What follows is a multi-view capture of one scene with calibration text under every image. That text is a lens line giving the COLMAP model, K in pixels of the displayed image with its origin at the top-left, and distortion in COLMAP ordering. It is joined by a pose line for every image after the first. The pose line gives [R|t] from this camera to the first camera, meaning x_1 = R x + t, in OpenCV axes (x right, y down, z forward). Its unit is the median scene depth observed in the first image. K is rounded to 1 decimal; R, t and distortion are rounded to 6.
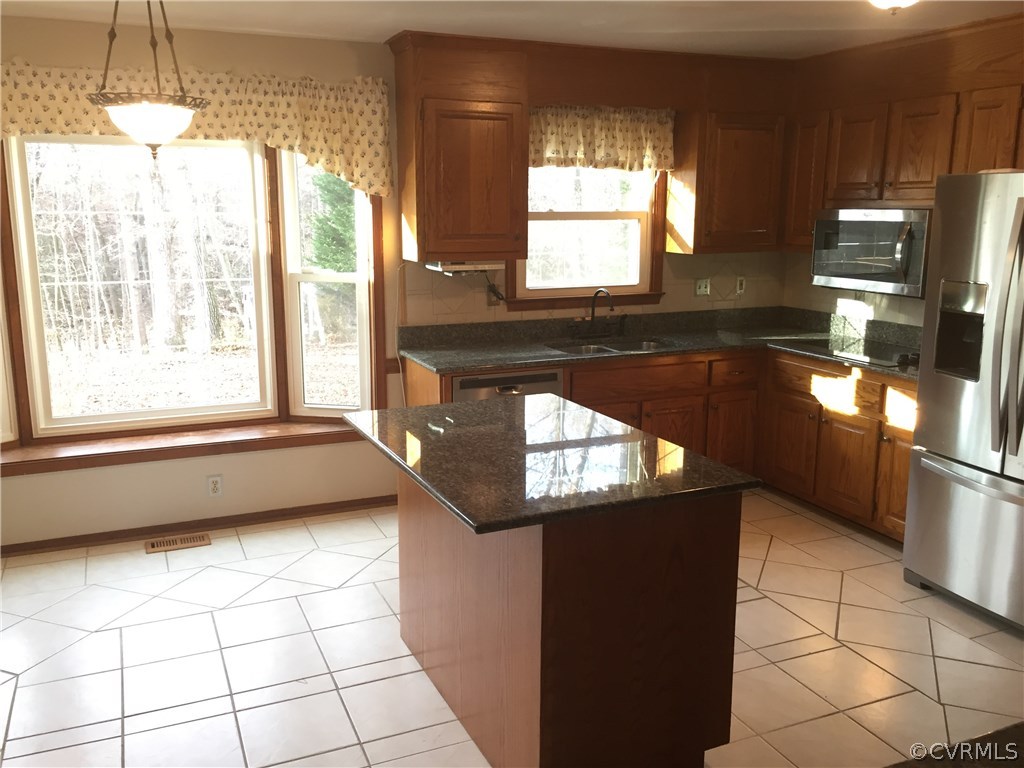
lens RADIAL K [[882.2, 0, 512.6], [0, 882.2, 385.5], [0, 0, 1]] dist [0.081955, -0.071573]
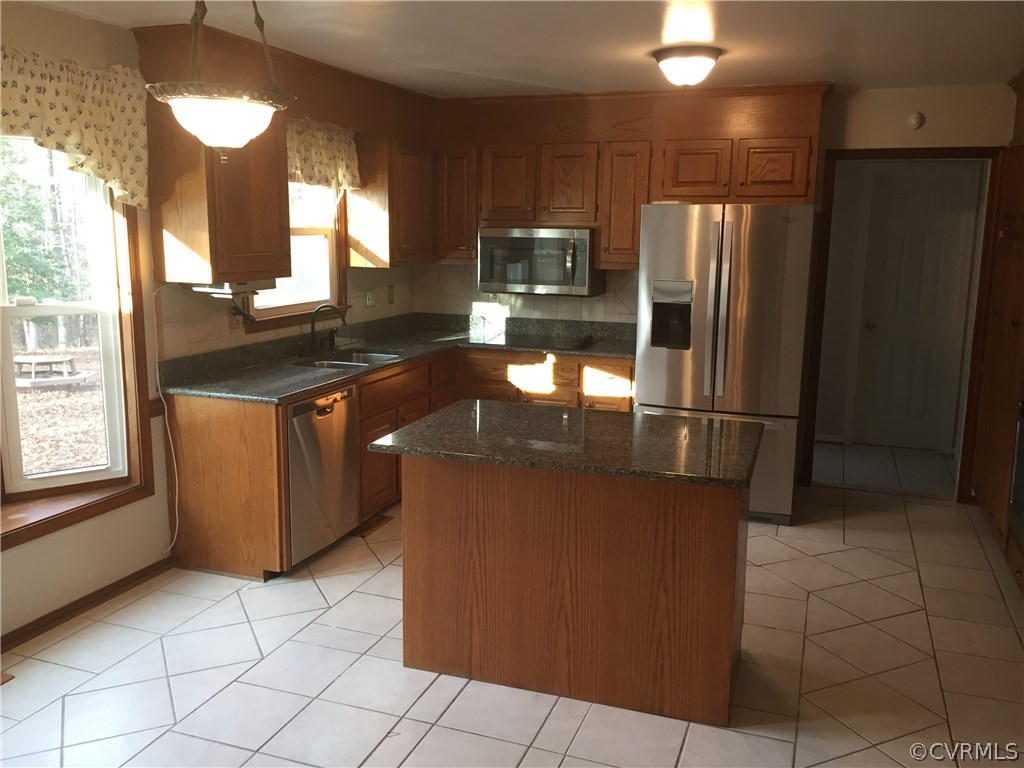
lens RADIAL K [[882.2, 0, 510.7], [0, 882.2, 380.9], [0, 0, 1]] dist [0.081955, -0.071573]
pose [[0.697839, -0.120554, 0.706037, -0.501870], [0.134704, 0.990234, 0.035939, -0.032701], [-0.703474, 0.070026, 0.707263, 0.154617]]
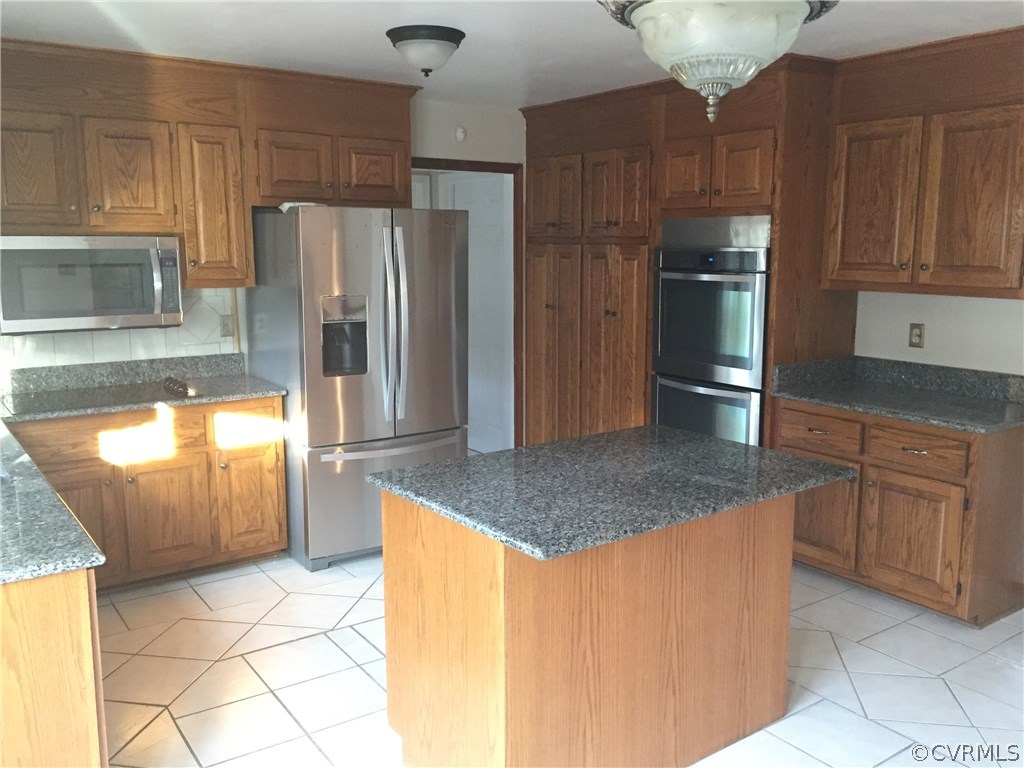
lens RADIAL K [[882.2, 0, 512.4], [0, 882.2, 385.6], [0, 0, 1]] dist [0.081955, -0.071573]
pose [[-0.193039, -0.161457, 0.967816, -0.528643], [0.197741, 0.959728, 0.199549, -0.143754], [-0.961059, 0.229898, -0.153338, 0.740209]]
